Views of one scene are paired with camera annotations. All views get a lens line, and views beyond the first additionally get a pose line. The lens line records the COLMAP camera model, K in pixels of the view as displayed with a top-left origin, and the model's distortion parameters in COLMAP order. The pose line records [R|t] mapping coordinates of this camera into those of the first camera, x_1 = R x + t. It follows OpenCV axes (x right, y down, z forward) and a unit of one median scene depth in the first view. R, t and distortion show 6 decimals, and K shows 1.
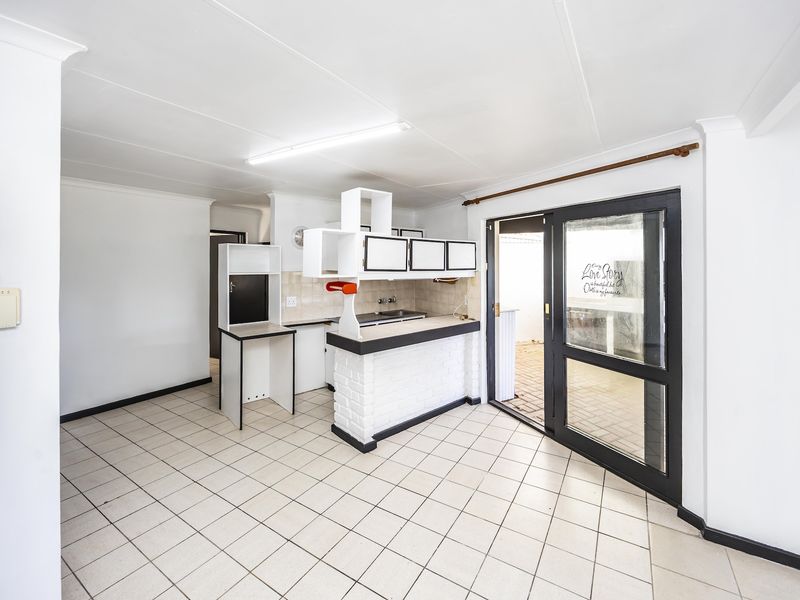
lens RADIAL K [[357.2, 0, 399.9], [0, 357.2, 258.7], [0, 0, 1]] dist [-0.003072, -0.000451]
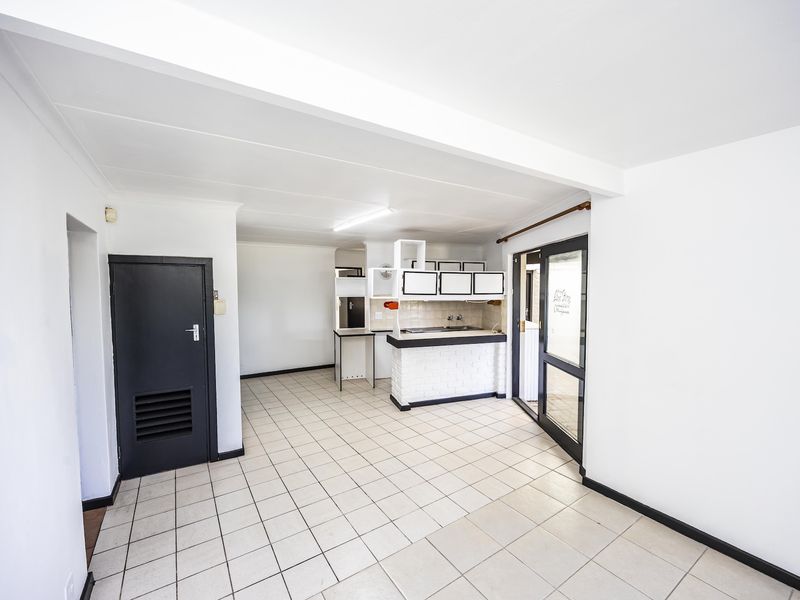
lens RADIAL K [[341.0, 0, 400.0], [0, 341.0, 300.0], [0, 0, 1]] dist [0.001137, 0.000067]
pose [[0.912662, 0.010582, -0.408578, 0.396667], [0.009017, 0.998900, 0.046013, -0.007837], [0.408616, -0.045678, 0.911563, -0.271105]]
